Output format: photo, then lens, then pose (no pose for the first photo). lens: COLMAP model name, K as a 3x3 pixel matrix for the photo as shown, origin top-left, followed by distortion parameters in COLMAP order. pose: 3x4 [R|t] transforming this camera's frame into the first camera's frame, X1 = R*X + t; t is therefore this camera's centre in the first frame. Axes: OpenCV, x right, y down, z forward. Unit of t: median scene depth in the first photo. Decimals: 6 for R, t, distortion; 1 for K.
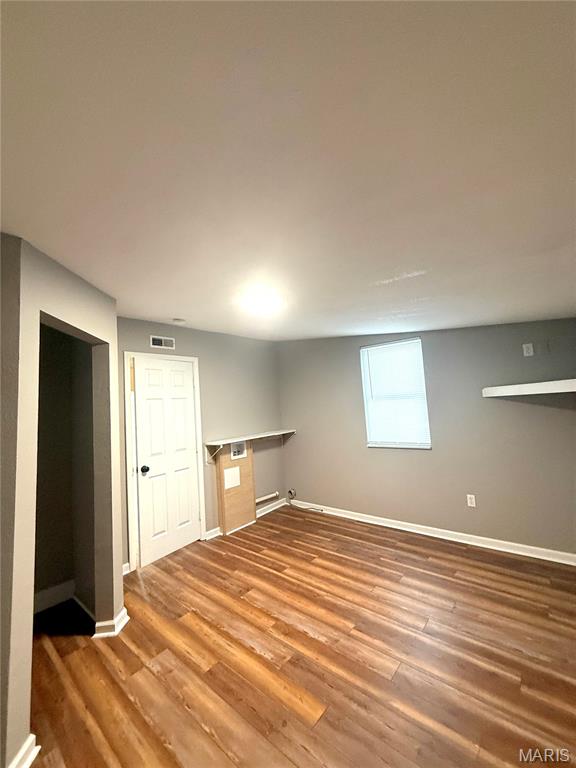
lens RADIAL K [[306.8, 0, 289.3], [0, 306.8, 380.4], [0, 0, 1]] dist [-0.001939, 0.000147]
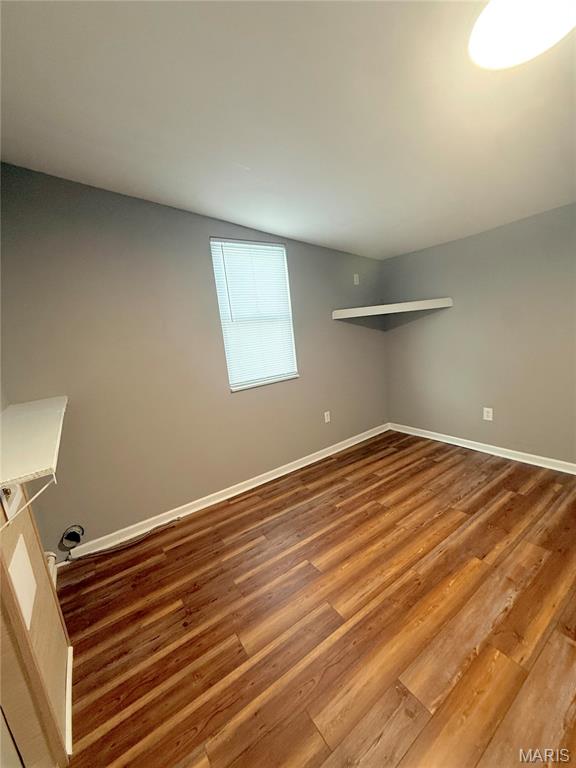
lens RADIAL K [[306.8, 0, 289.3], [0, 306.8, 380.4], [0, 0, 1]] dist [-0.001939, 0.000147]
pose [[0.261367, -0.131293, 0.956268, -0.478804], [0.001584, 0.990763, 0.135596, 0.125972], [-0.965238, -0.033925, 0.259161, 0.903431]]
